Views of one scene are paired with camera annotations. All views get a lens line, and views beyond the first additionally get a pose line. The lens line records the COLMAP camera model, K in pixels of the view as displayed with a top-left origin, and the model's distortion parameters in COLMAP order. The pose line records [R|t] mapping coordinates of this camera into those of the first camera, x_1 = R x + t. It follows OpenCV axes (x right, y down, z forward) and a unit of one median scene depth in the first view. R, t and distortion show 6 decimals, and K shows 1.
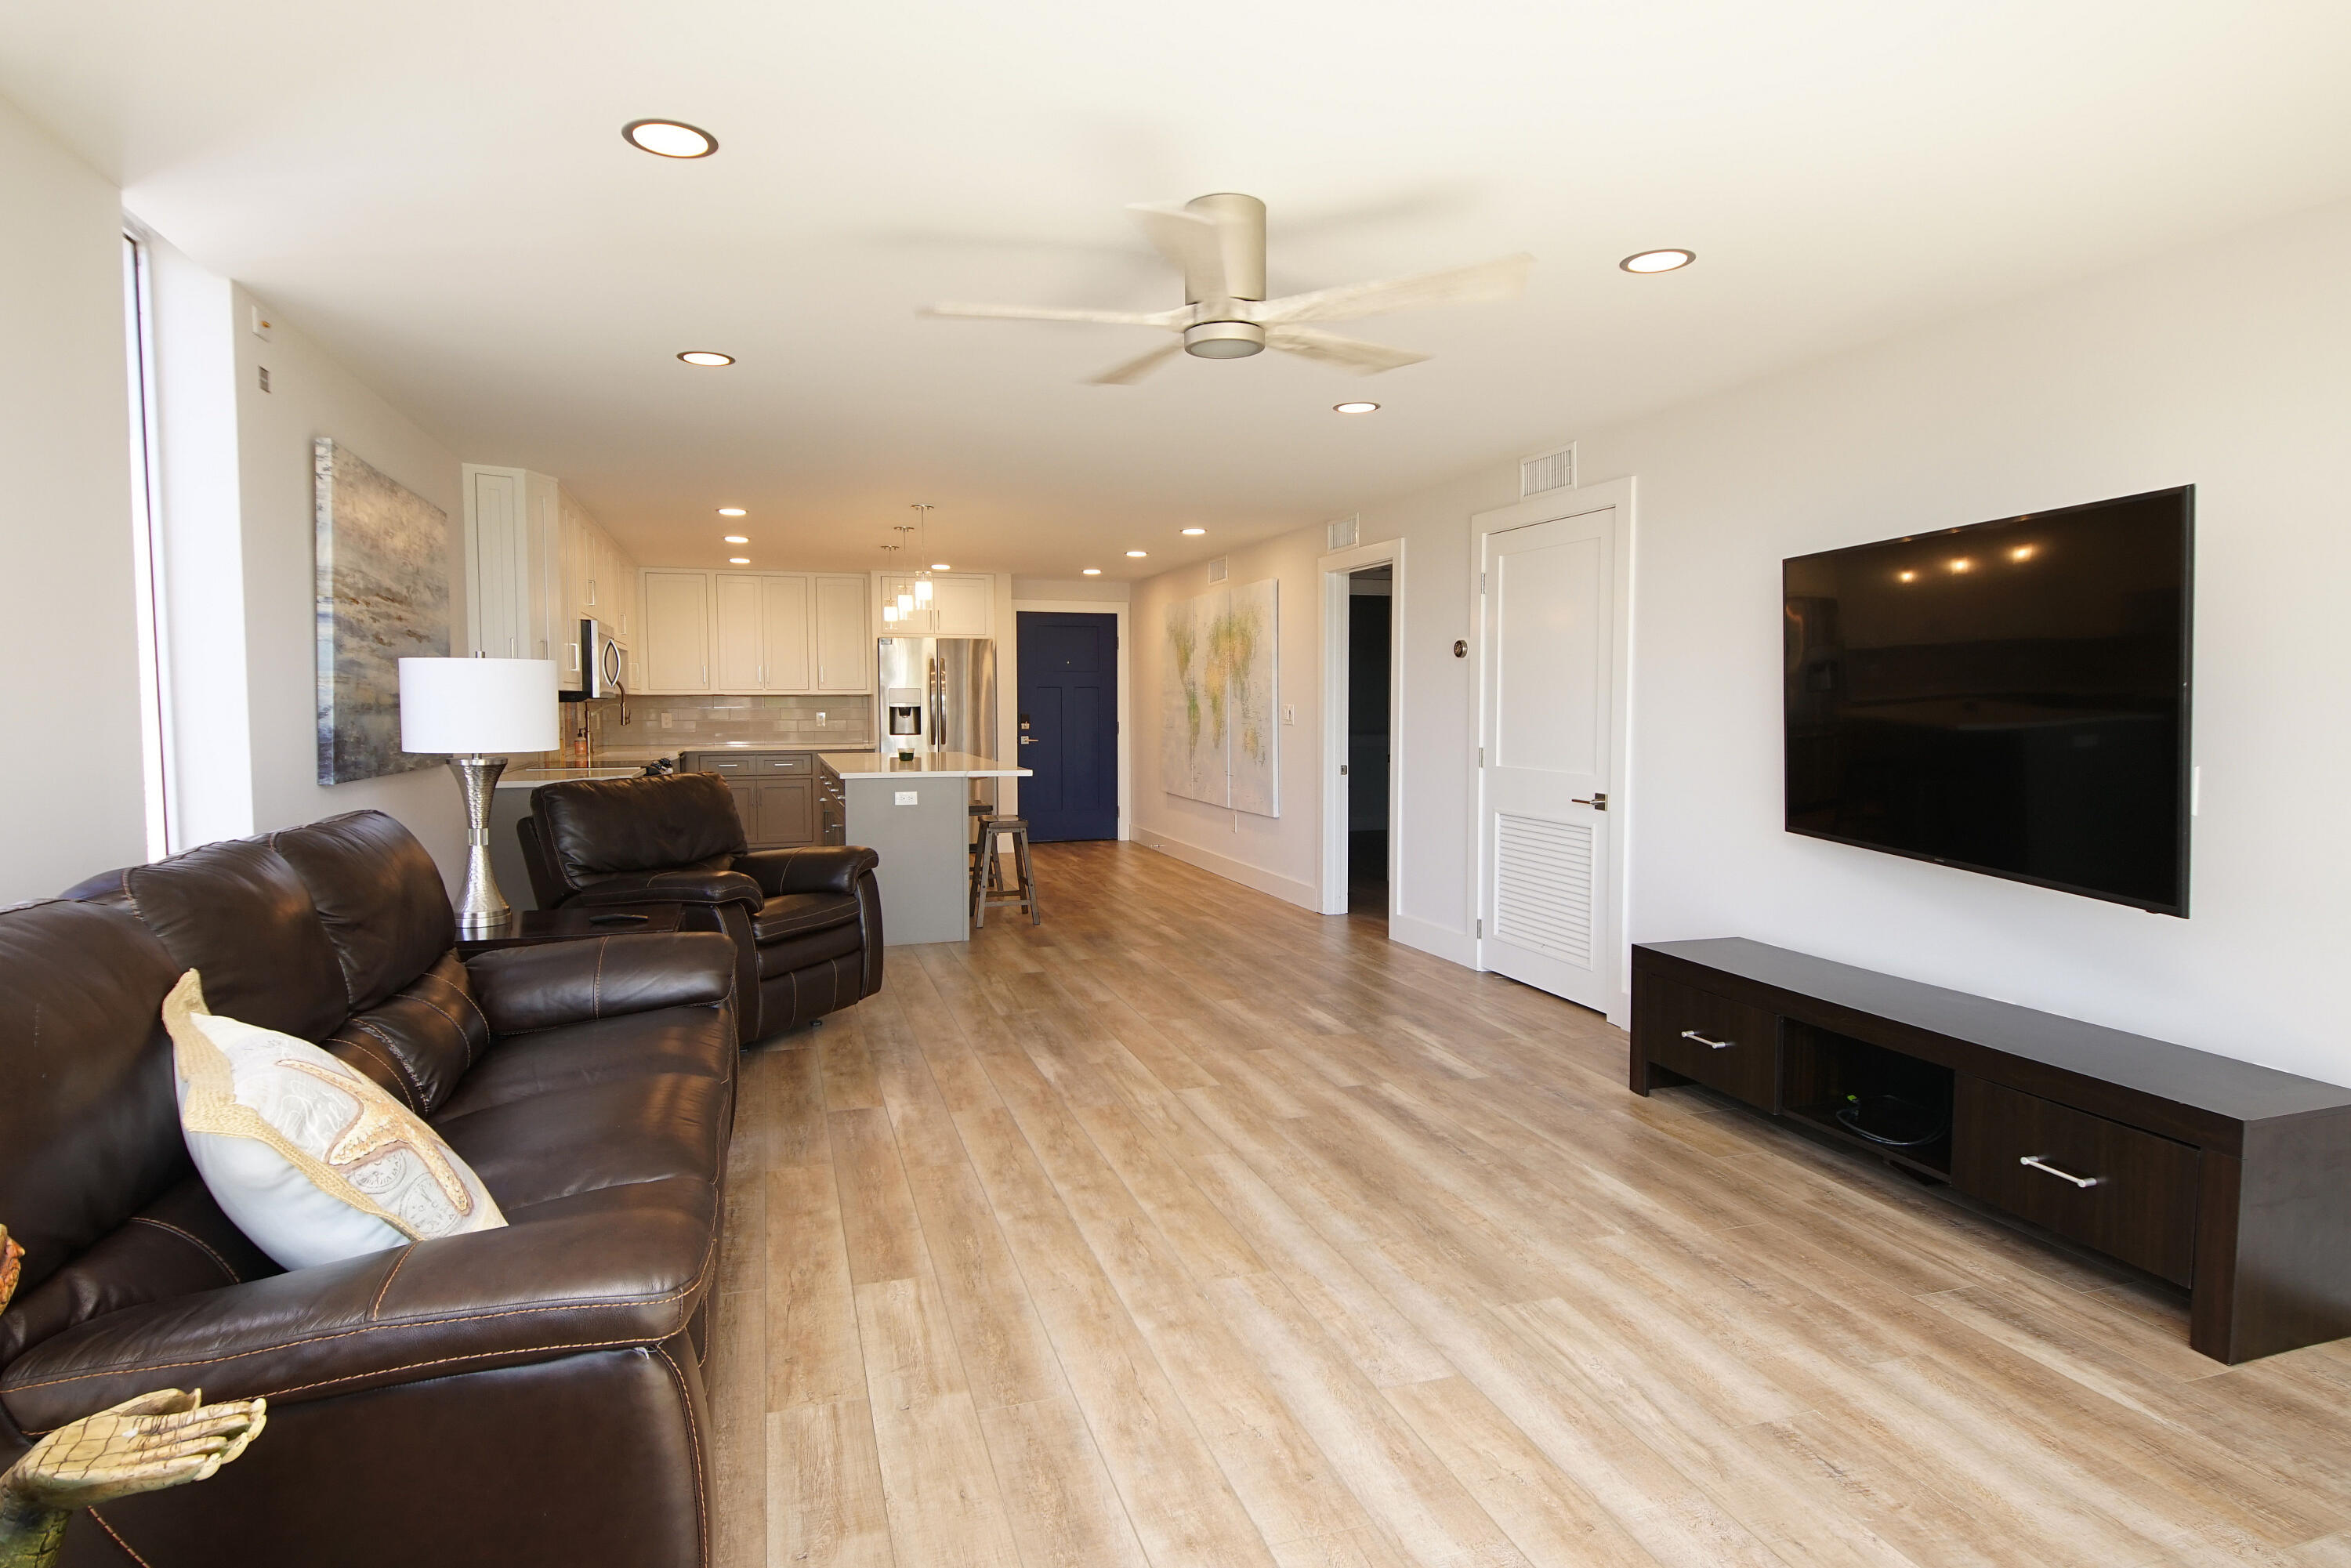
lens RADIAL K [[1250.5, 0, 1154.8], [0, 1250.5, 769.5], [0, 0, 1]] dist [0.020388, -0.009355]
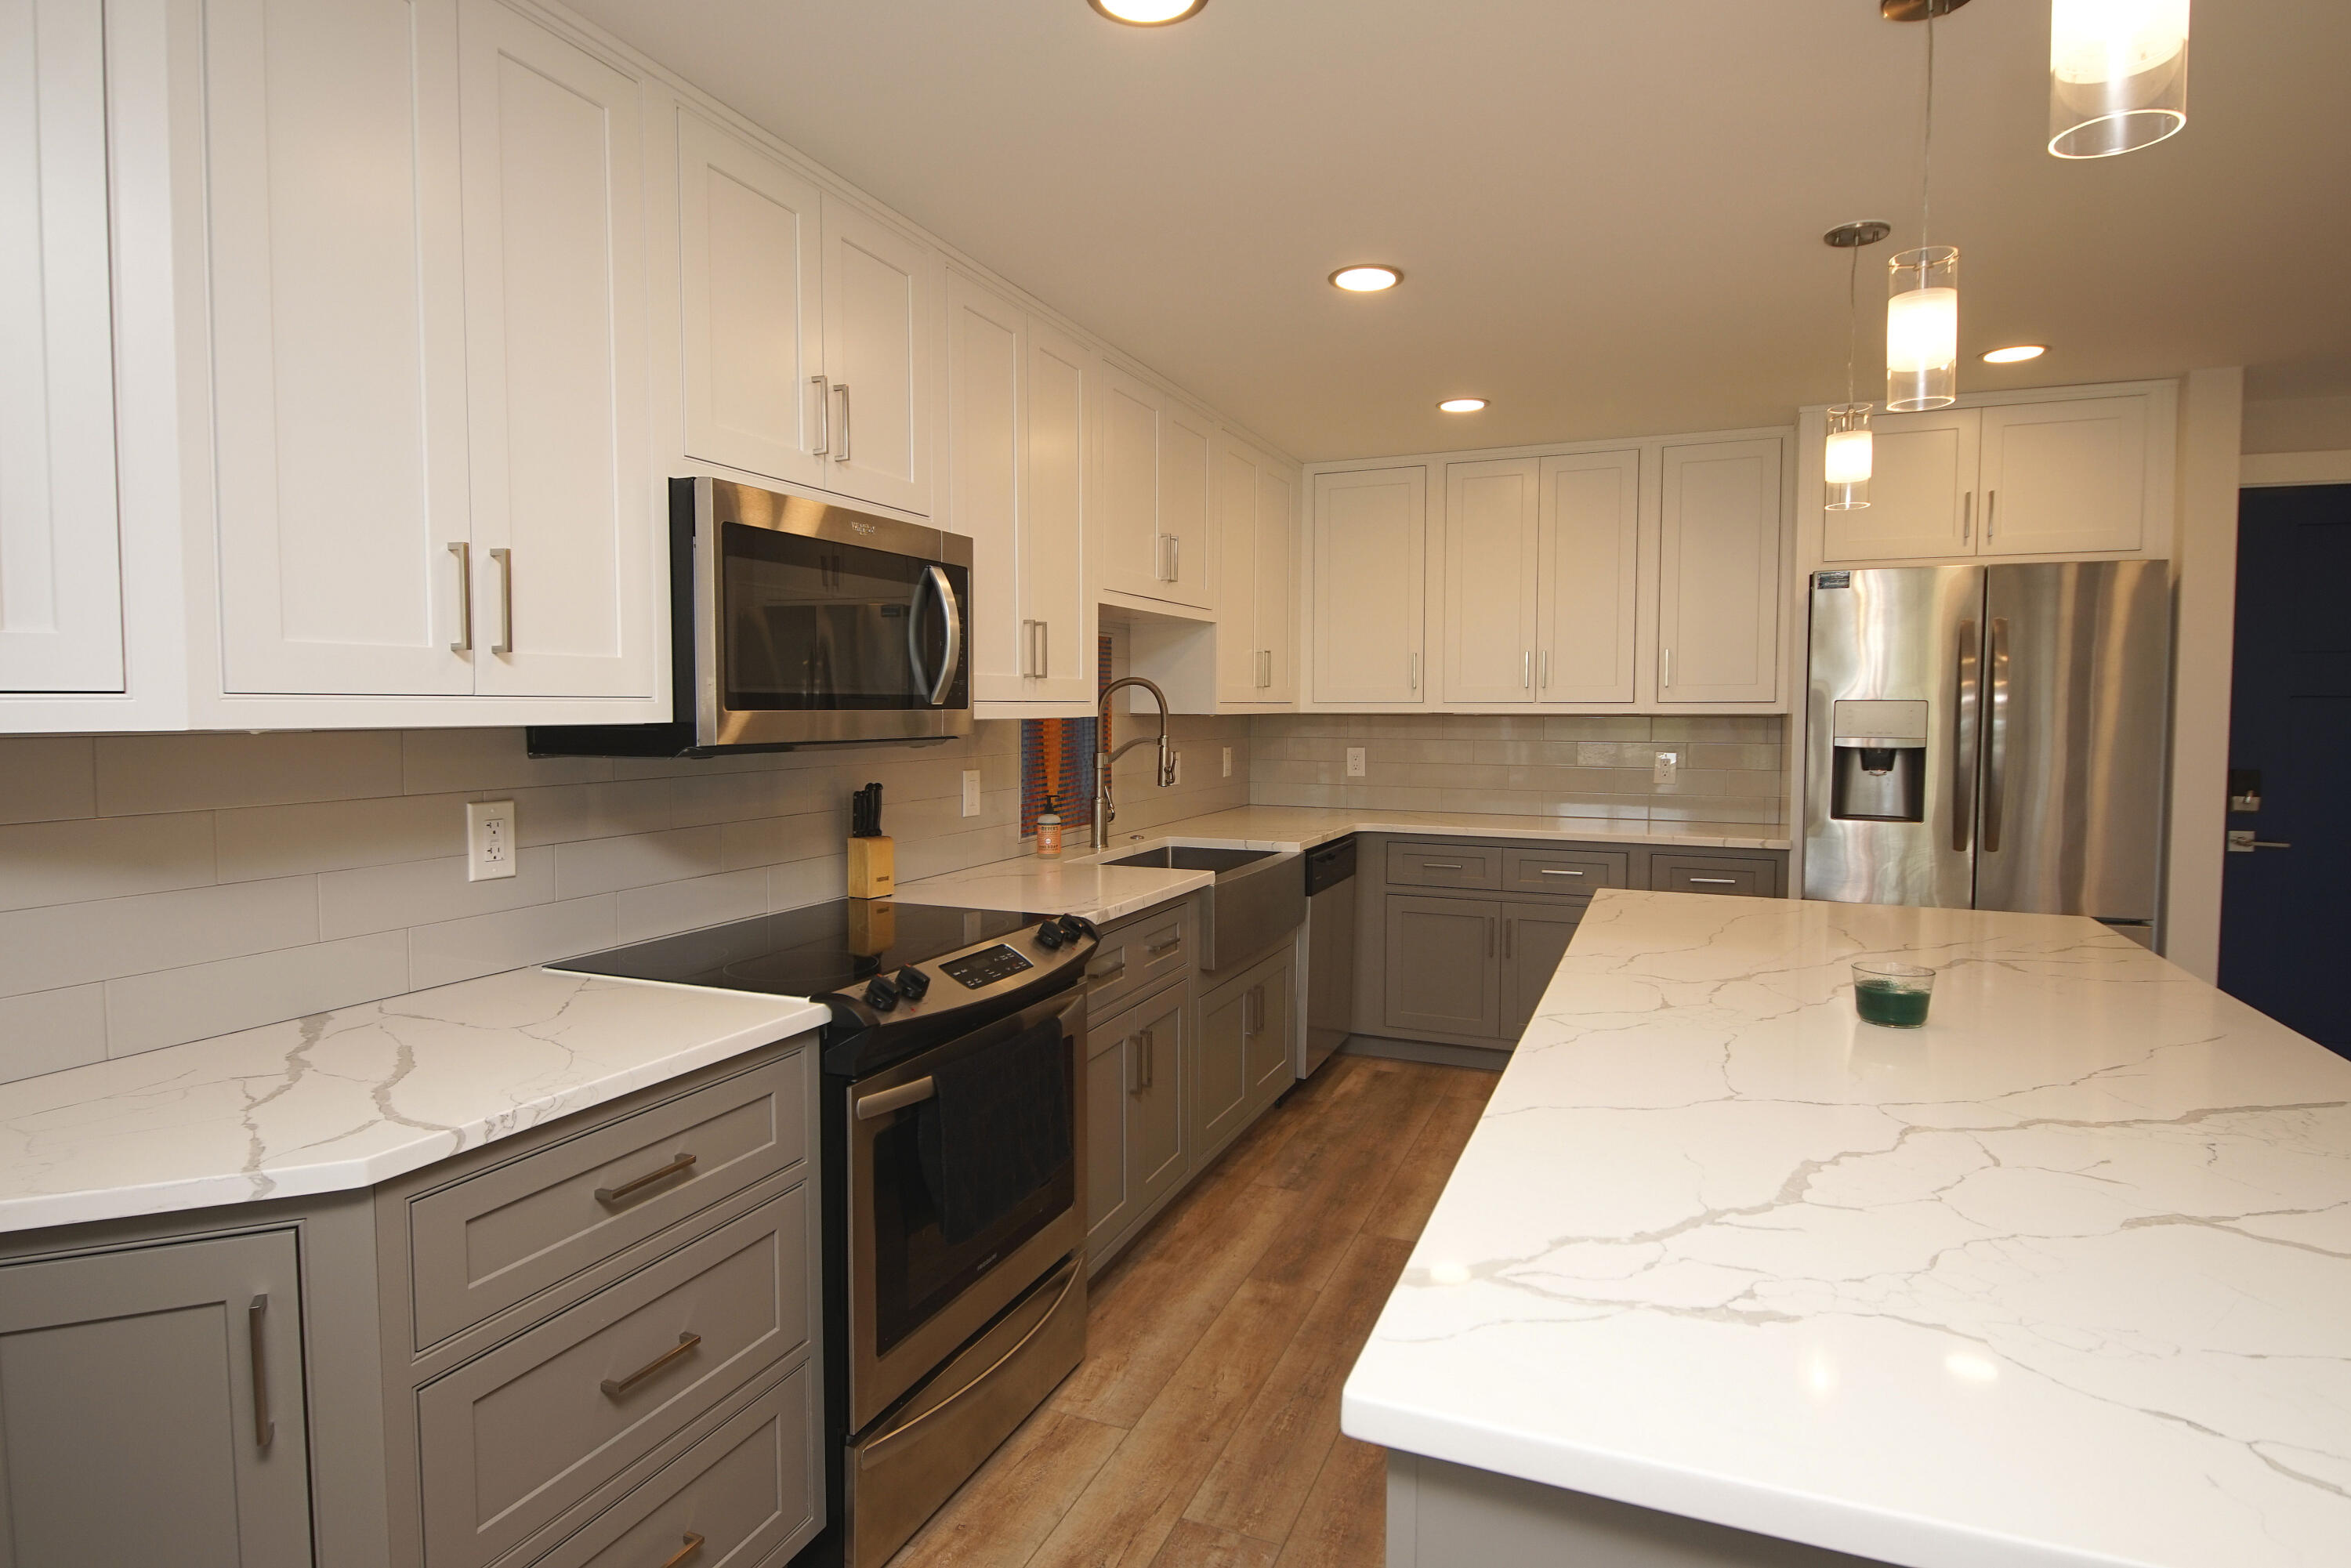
lens RADIAL K [[1258.8, 0, 1152.9], [0, 1258.8, 772.1], [0, 0, 1]] dist [0.031713, -0.030357]
pose [[0.759982, 0.039405, -0.648749, -0.281511], [-0.039868, 0.999107, 0.013982, -0.095247], [0.648720, 0.015238, 0.760874, 1.355034]]
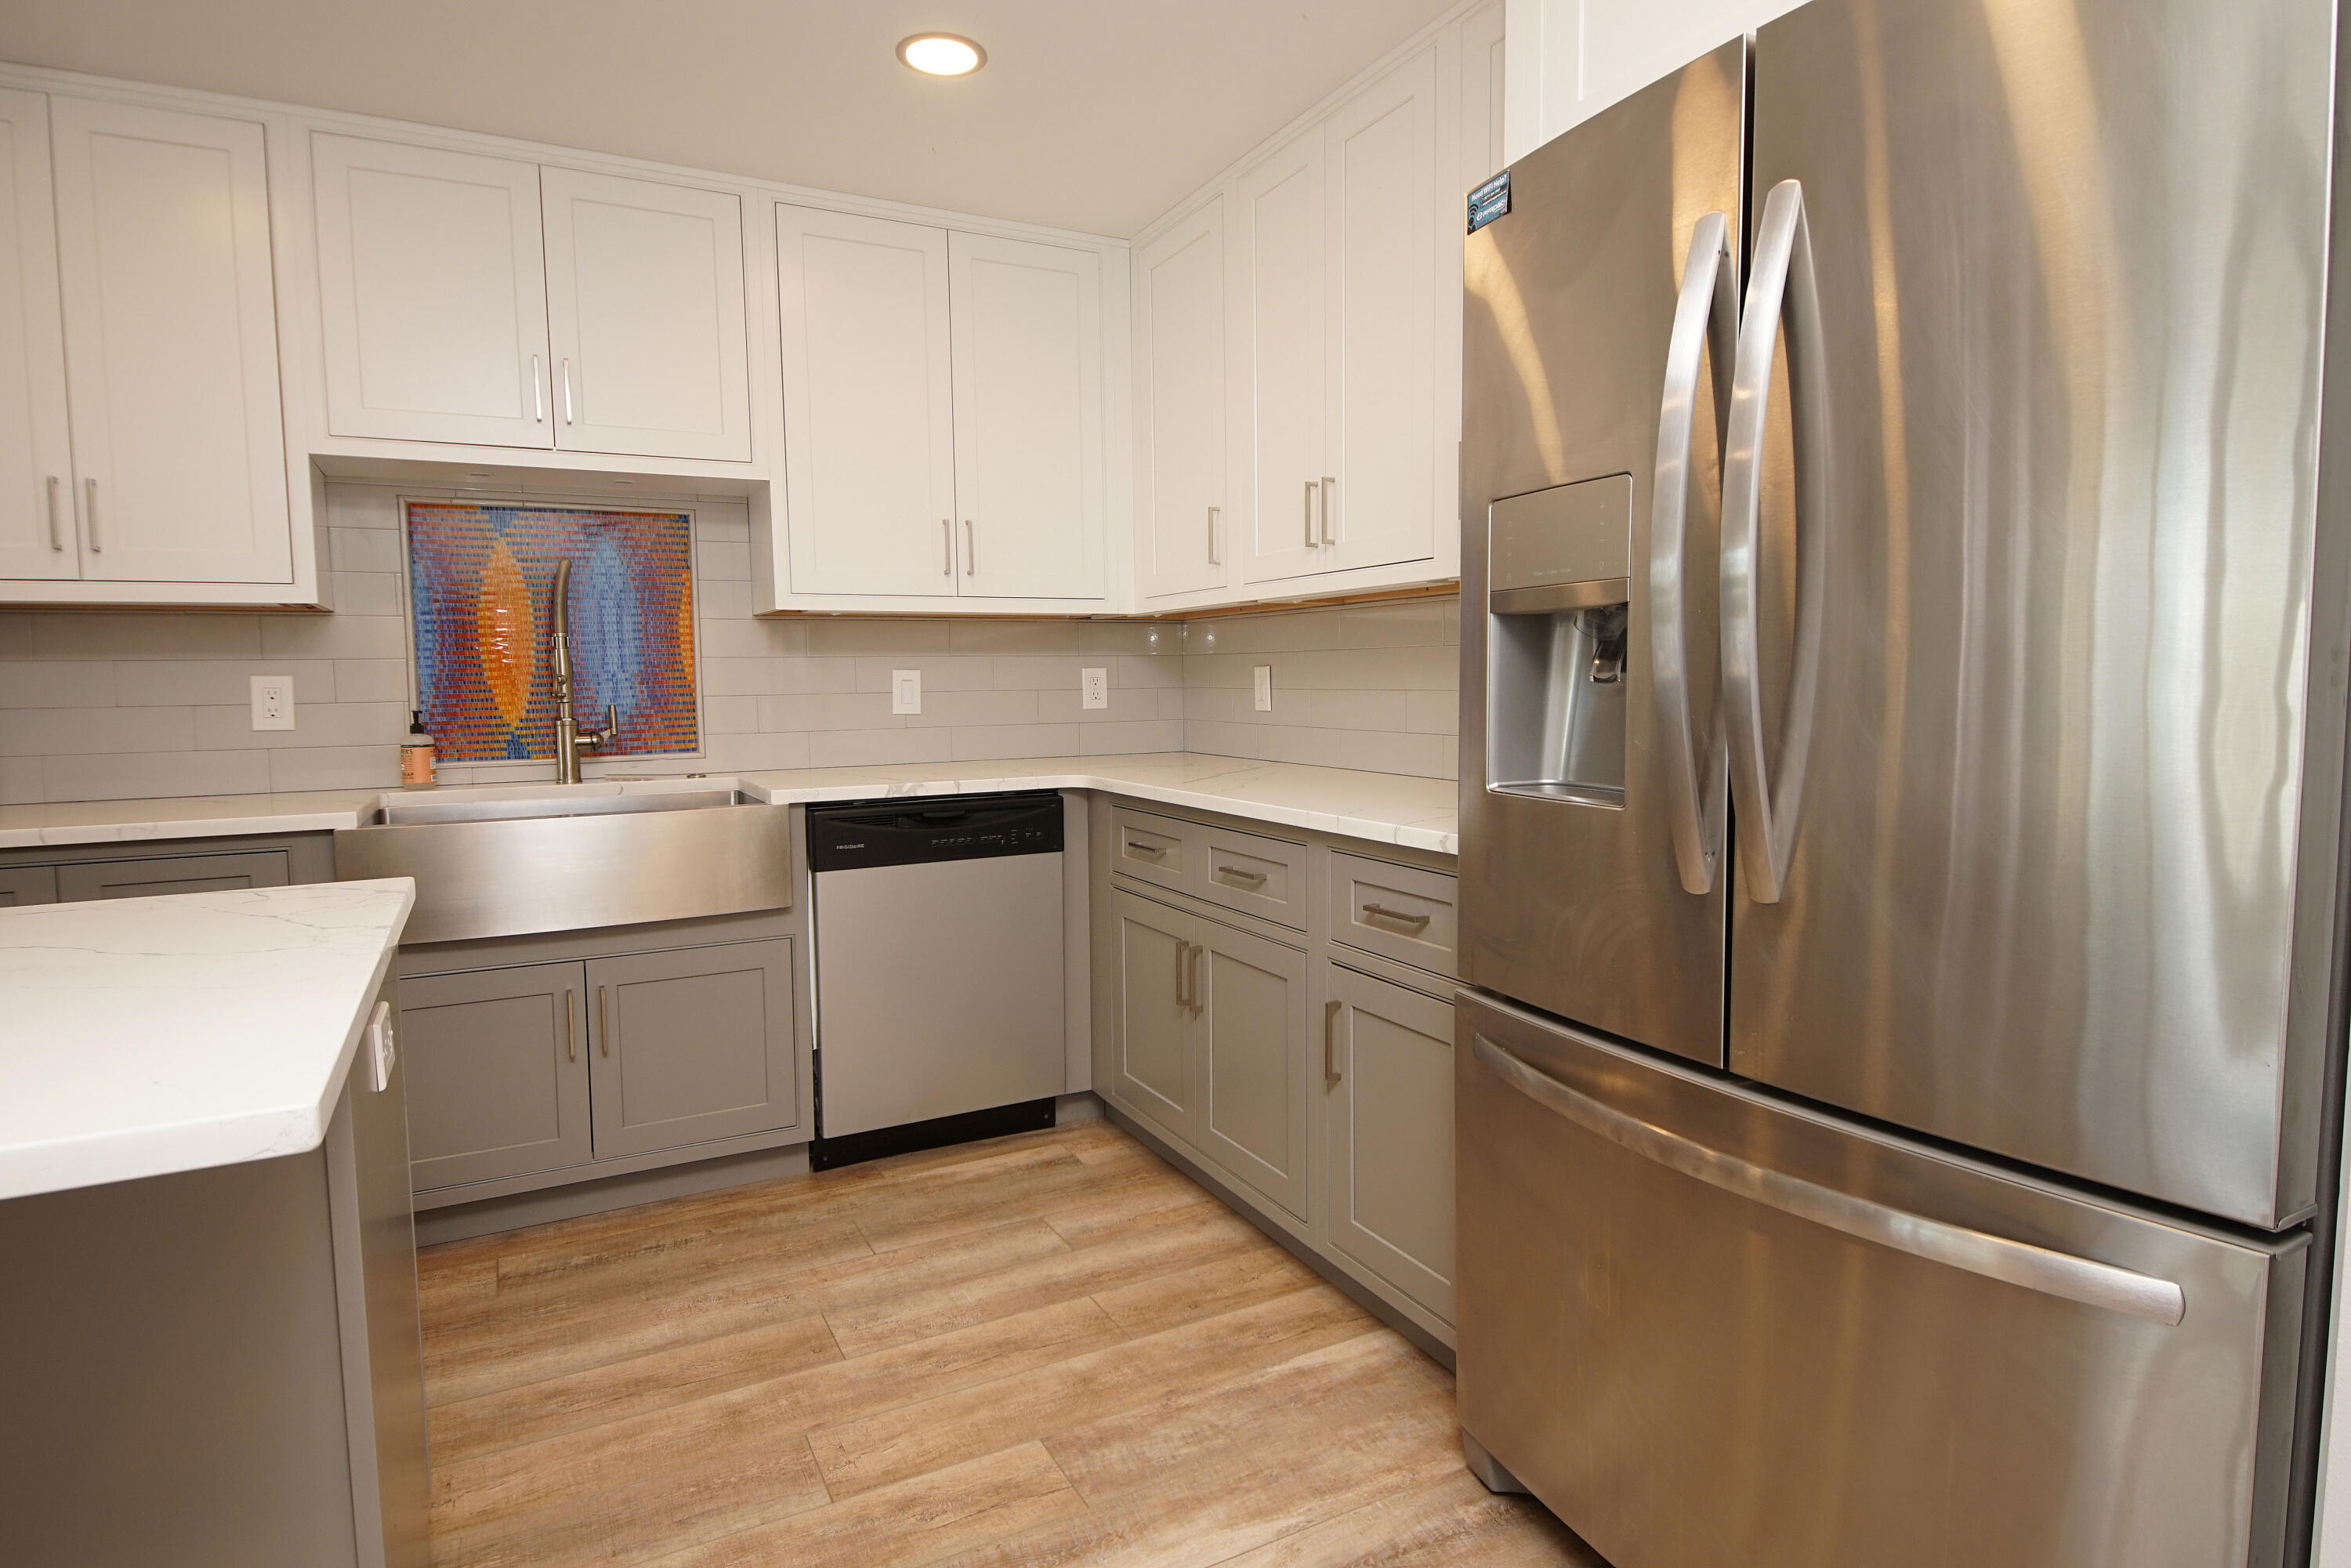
lens RADIAL K [[1258.8, 0, 1216.0], [0, 1258.8, 772.1], [0, 0, 1]] dist [0.031713, -0.030357]
pose [[0.189121, 0.093274, -0.977514, -0.129129], [-0.050598, 0.995082, 0.085161, -0.112427], [0.980649, 0.033355, 0.192910, 2.270711]]
